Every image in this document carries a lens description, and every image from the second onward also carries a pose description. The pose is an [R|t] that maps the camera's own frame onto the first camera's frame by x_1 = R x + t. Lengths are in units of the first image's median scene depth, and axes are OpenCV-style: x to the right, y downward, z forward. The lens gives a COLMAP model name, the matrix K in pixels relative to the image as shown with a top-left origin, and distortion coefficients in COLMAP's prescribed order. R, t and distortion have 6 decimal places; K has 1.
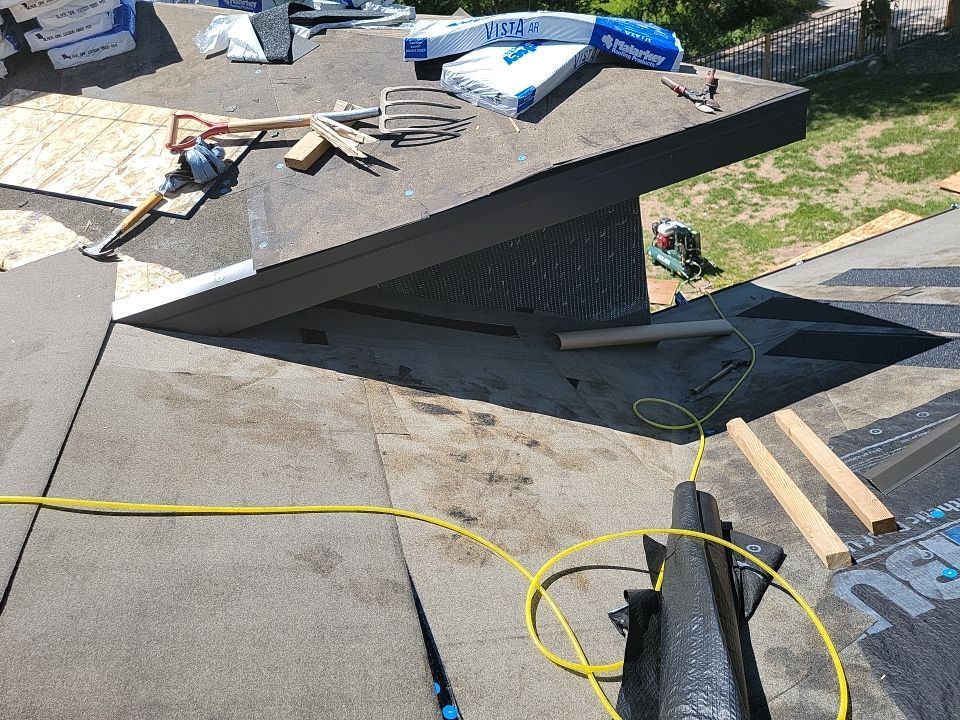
lens RADIAL K [[667.7, 0, 474.7], [0, 667.7, 356.9], [0, 0, 1]] dist [0.090706, -0.080916]
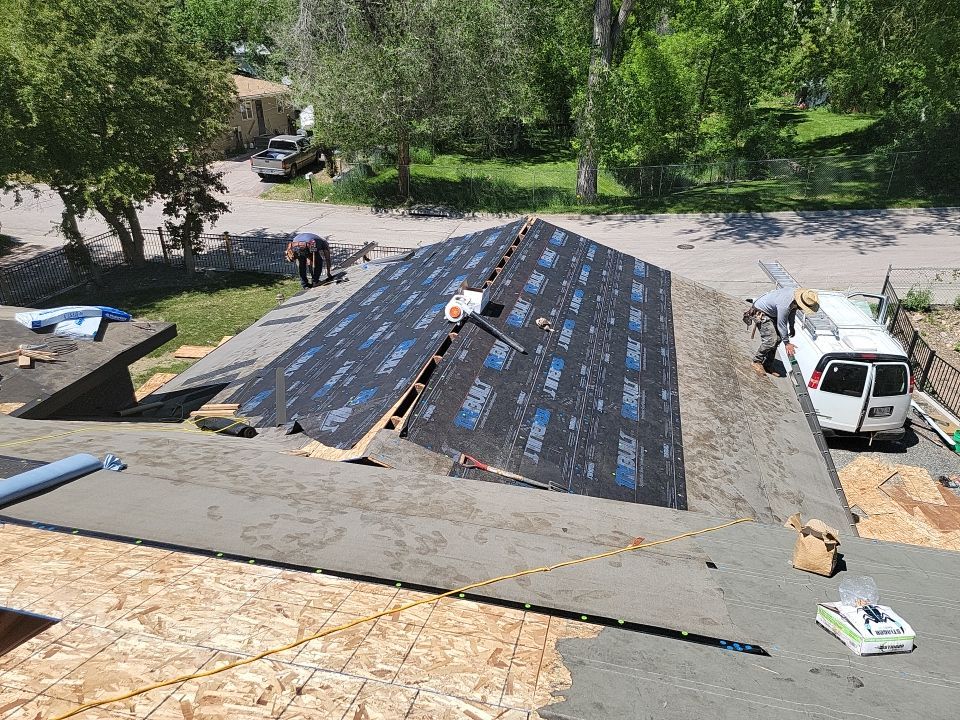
lens RADIAL K [[667.7, 0, 474.7], [0, 667.7, 356.9], [0, 0, 1]] dist [0.090706, -0.080916]
pose [[0.480776, -0.154938, 0.863046, -1.716217], [0.386165, 0.921087, -0.049762, 0.517429], [-0.787230, 0.357202, 0.502668, -1.826406]]
